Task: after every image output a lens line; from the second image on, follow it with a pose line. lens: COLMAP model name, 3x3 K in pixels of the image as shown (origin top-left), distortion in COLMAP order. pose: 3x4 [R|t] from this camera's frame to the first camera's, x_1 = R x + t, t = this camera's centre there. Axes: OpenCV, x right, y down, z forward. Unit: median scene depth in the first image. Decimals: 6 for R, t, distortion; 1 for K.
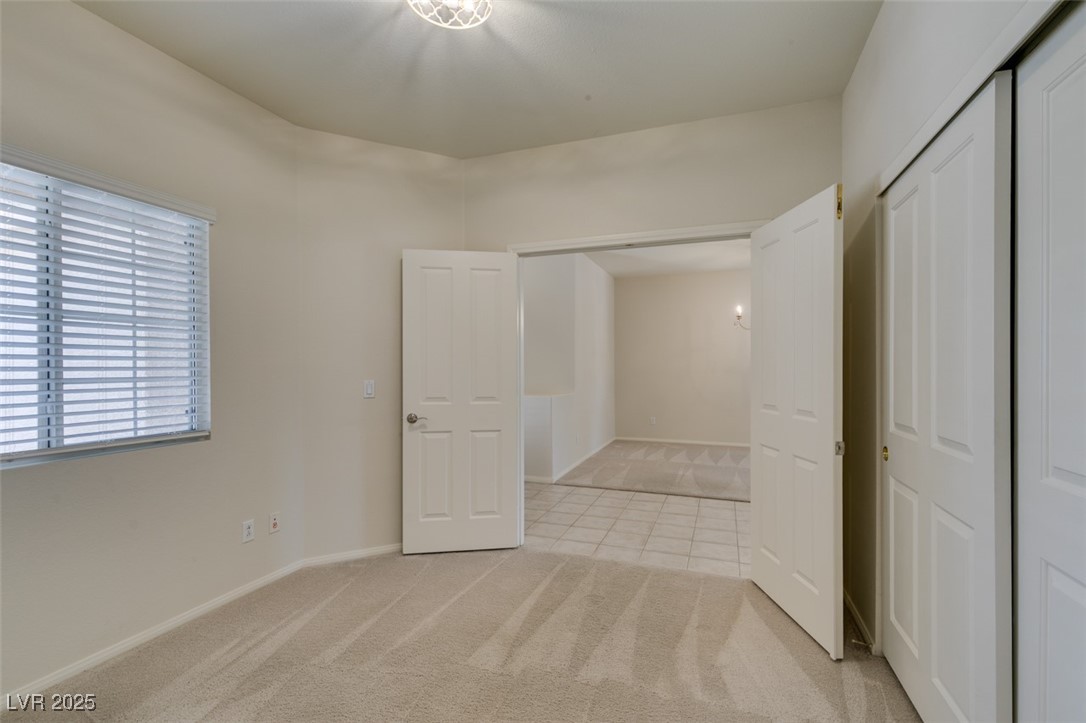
lens RADIAL K [[482.2, 0, 537.3], [0, 482.2, 365.0], [0, 0, 1]] dist [0.001265, -0.001899]
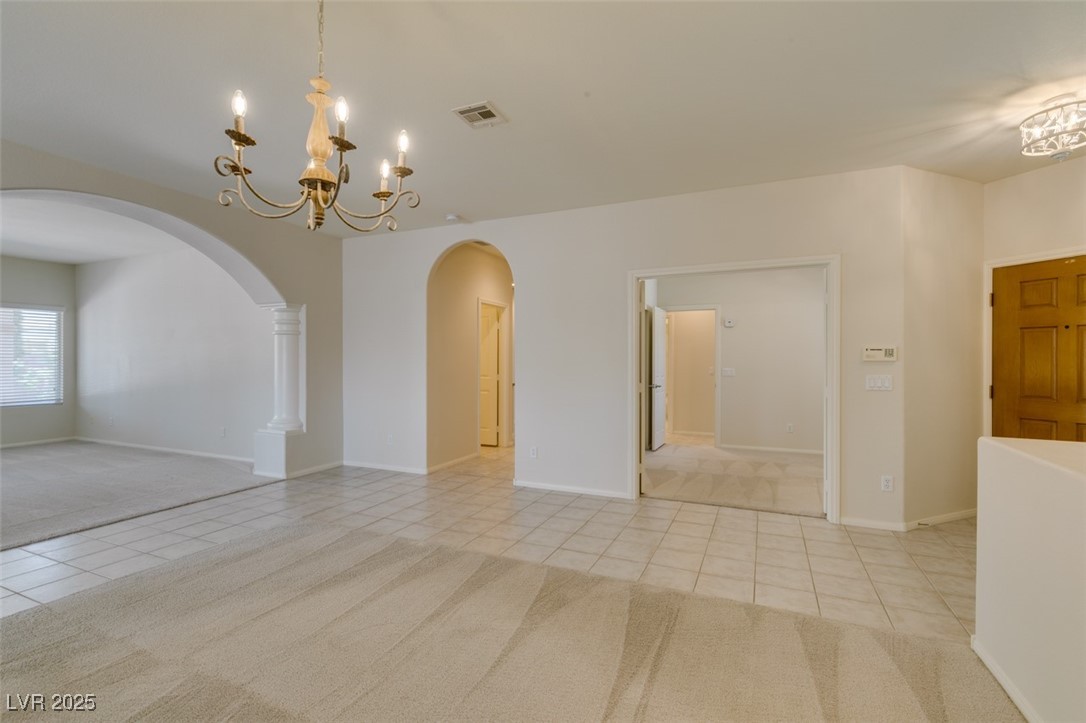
lens RADIAL K [[482.2, 0, 539.4], [0, 482.2, 361.0], [0, 0, 1]] dist [0.001265, -0.001899]
pose [[-0.997933, -0.006111, 0.063973, 0.520241], [-0.006146, 0.999981, -0.000344, 0.004916], [-0.063970, -0.000737, -0.997952, 1.974590]]
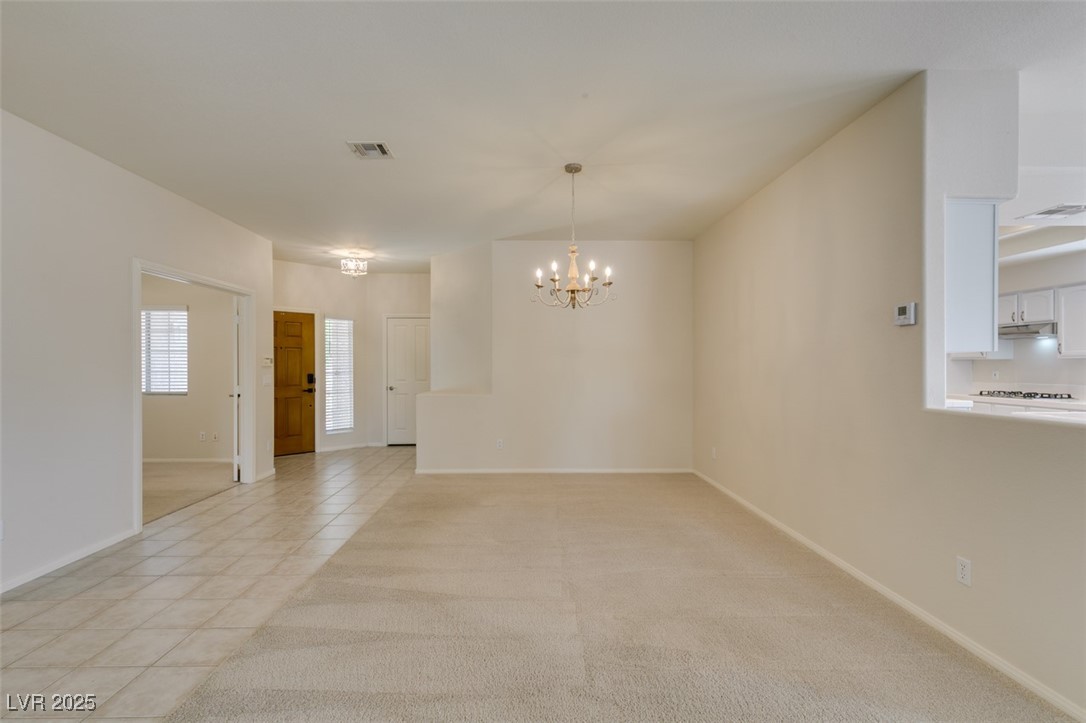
lens RADIAL K [[482.2, 0, 535.6], [0, 482.2, 367.0], [0, 0, 1]] dist [0.001265, -0.001899]
pose [[0.371285, -0.001934, -0.928517, 1.580905], [0.000093, 0.999998, -0.002045, 0.005343], [0.928519, 0.000673, 0.371284, 1.168926]]
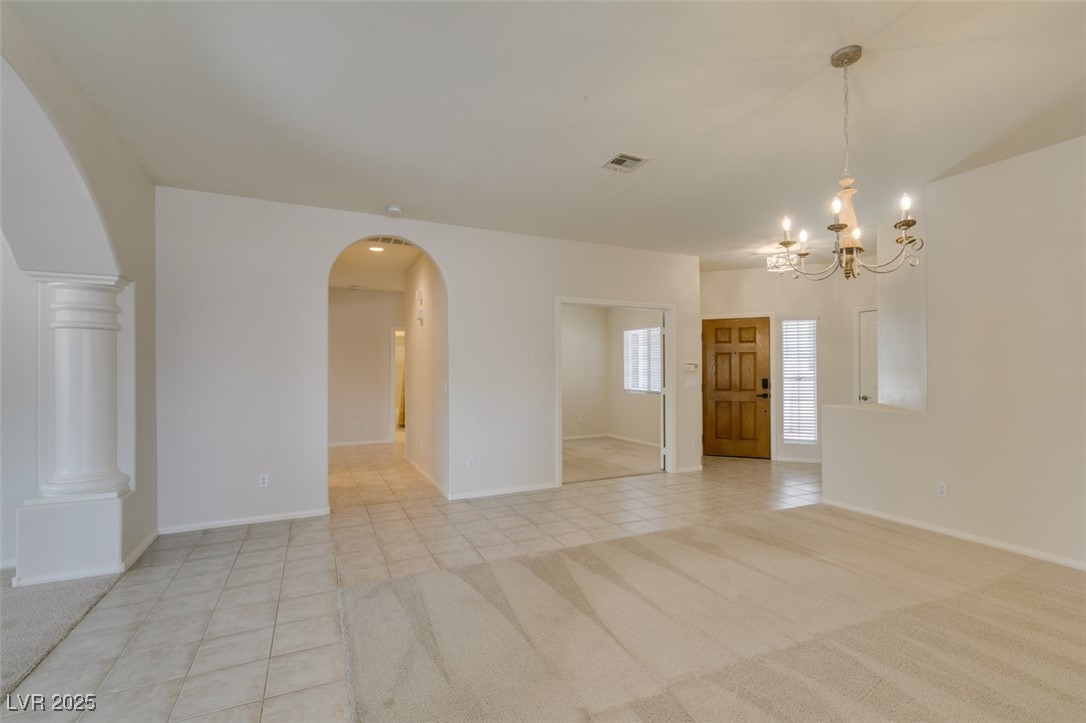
lens RADIAL K [[482.2, 0, 544.0], [0, 482.2, 367.1], [0, 0, 1]] dist [0.001265, -0.001899]
pose [[-0.699291, -0.008466, -0.714787, 1.410692], [-0.000617, 0.999937, -0.011240, 0.005135], [0.714837, -0.007419, -0.699252, 1.739958]]
